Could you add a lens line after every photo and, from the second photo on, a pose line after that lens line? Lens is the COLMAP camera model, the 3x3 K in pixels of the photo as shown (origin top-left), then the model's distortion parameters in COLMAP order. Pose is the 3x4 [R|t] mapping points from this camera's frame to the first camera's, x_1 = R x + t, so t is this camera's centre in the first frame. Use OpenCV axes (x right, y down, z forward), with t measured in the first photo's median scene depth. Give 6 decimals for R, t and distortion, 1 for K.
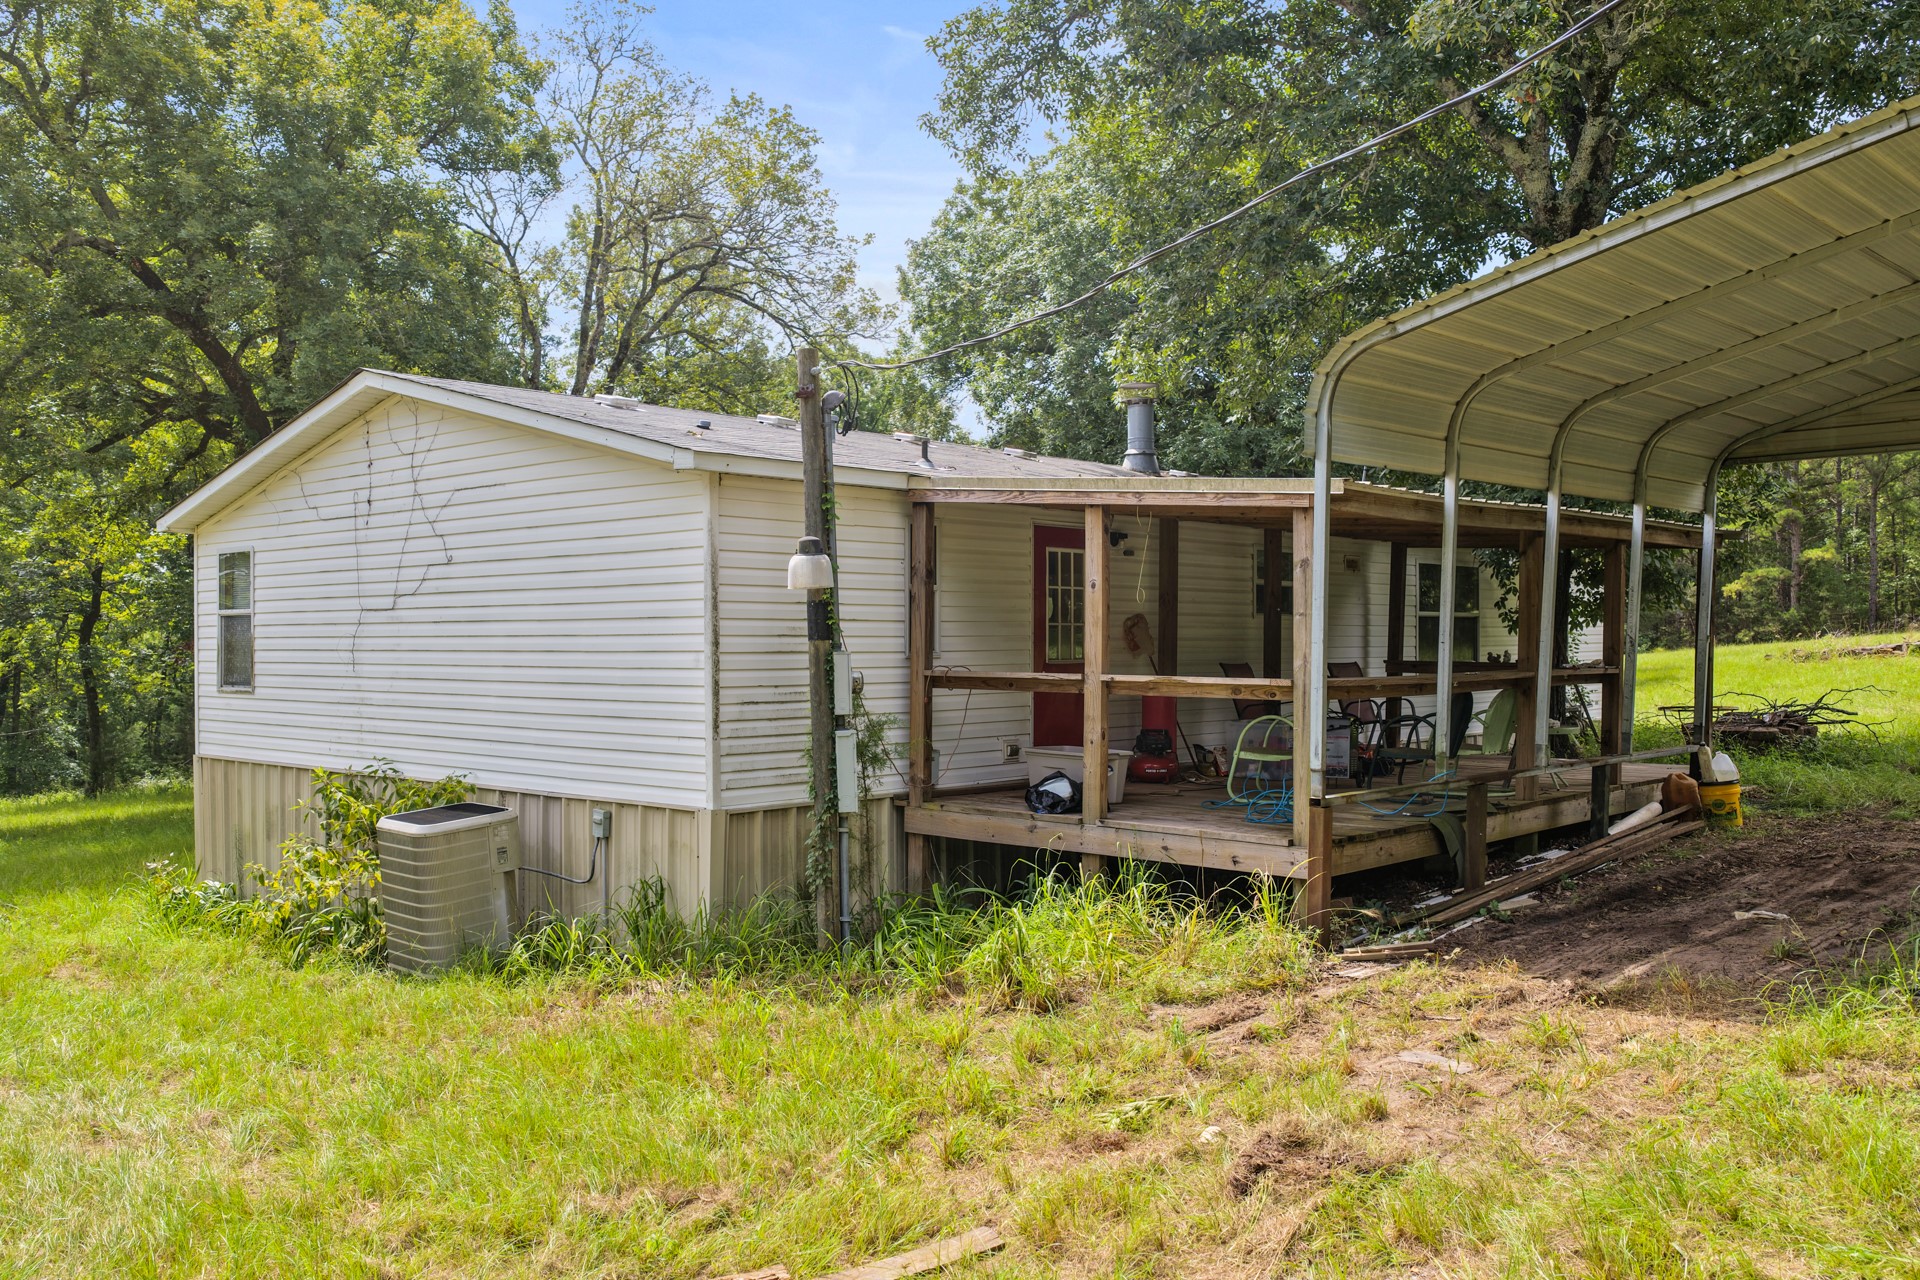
lens RADIAL K [[1605.6, 0, 959.6], [0, 1605.6, 651.6], [0, 0, 1]] dist [-0.009095, 0.009353]
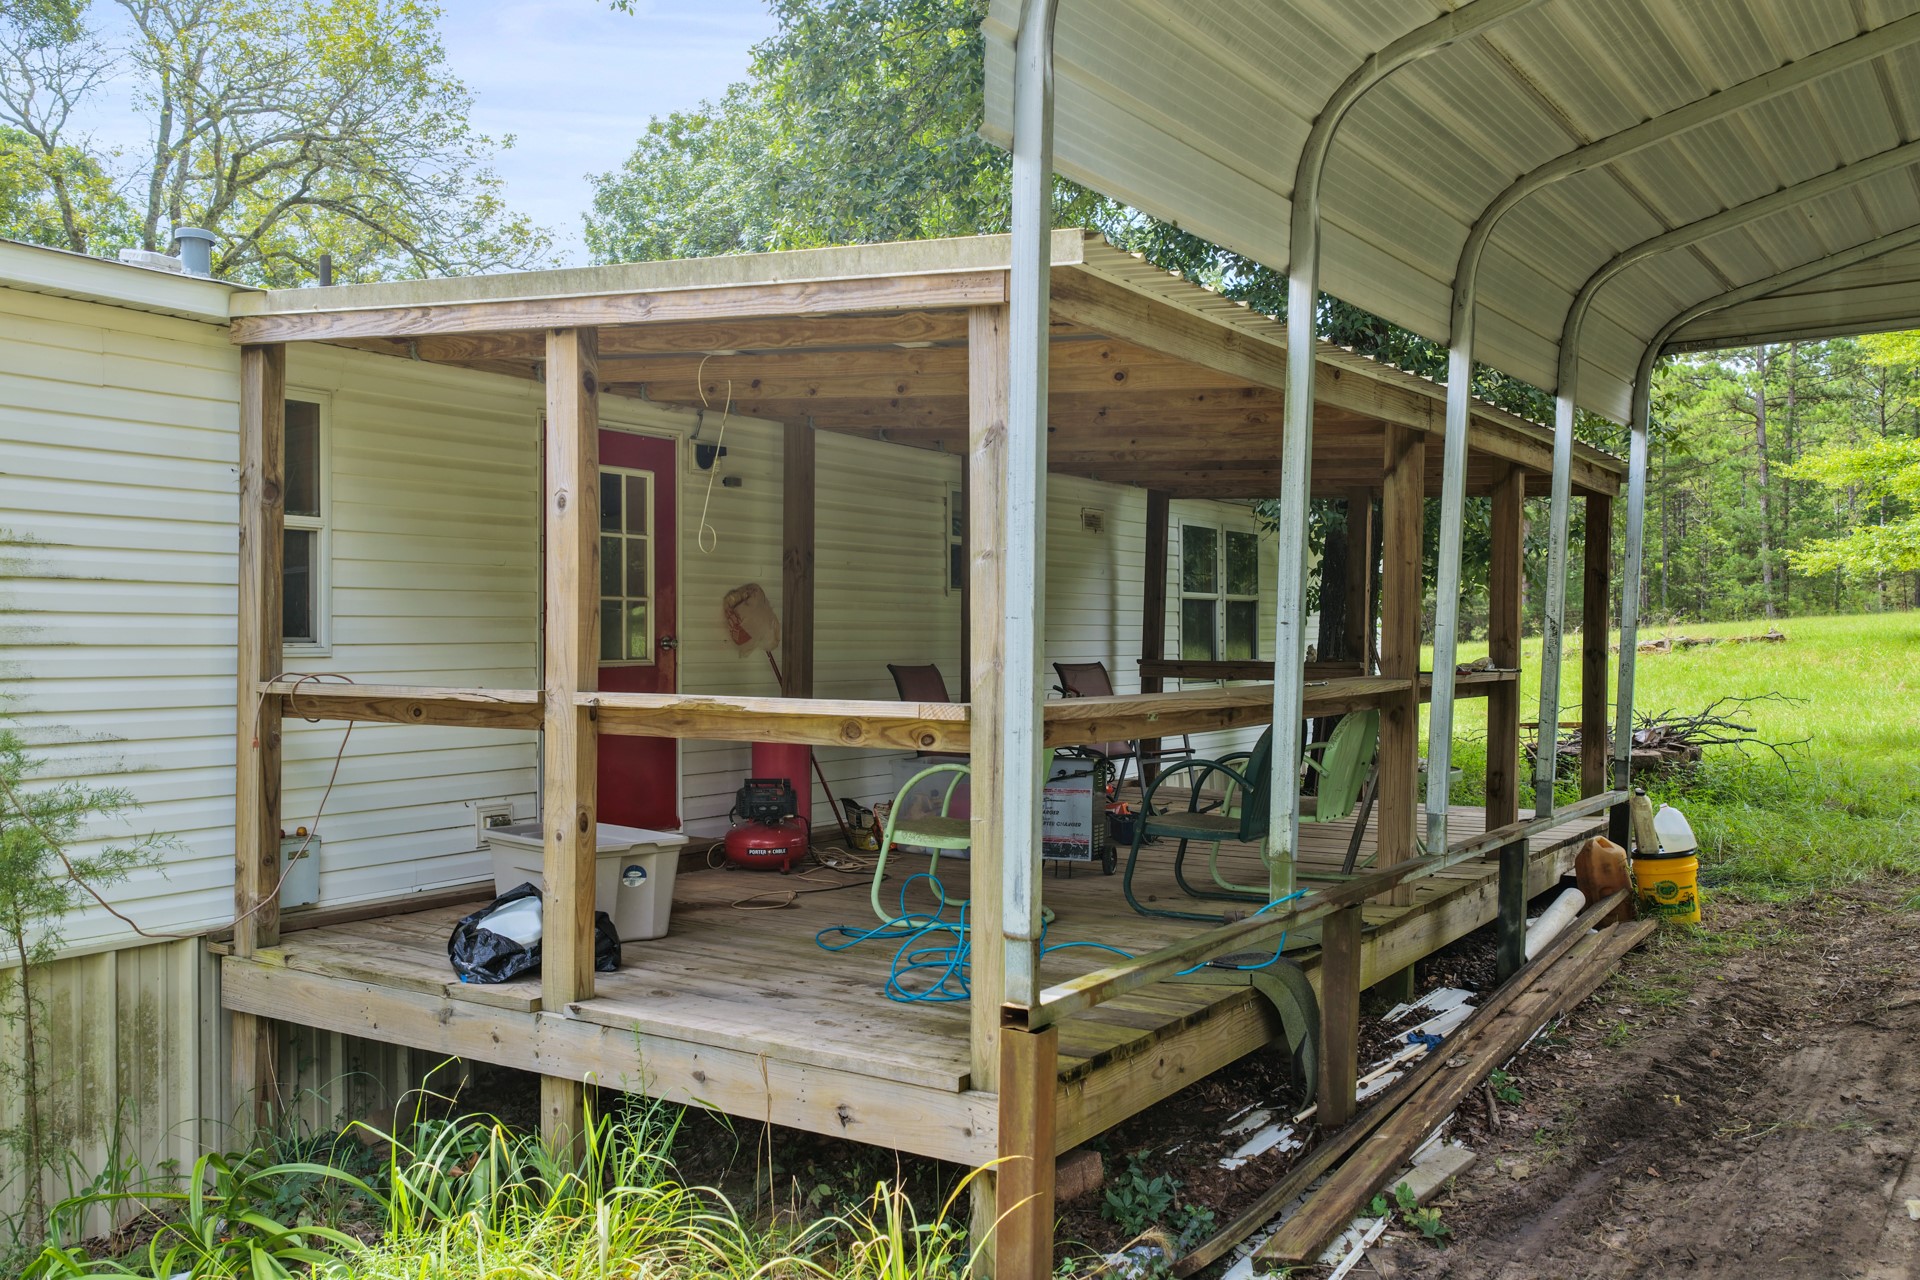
lens RADIAL K [[1605.6, 0, 959.6], [0, 1605.6, 641.2], [0, 0, 1]] dist [-0.009095, 0.009353]
pose [[0.987132, -0.000253, 0.159905, 0.109064], [0.001232, 0.999981, -0.006024, 0.002163], [-0.159901, 0.006143, 0.987114, 0.460208]]
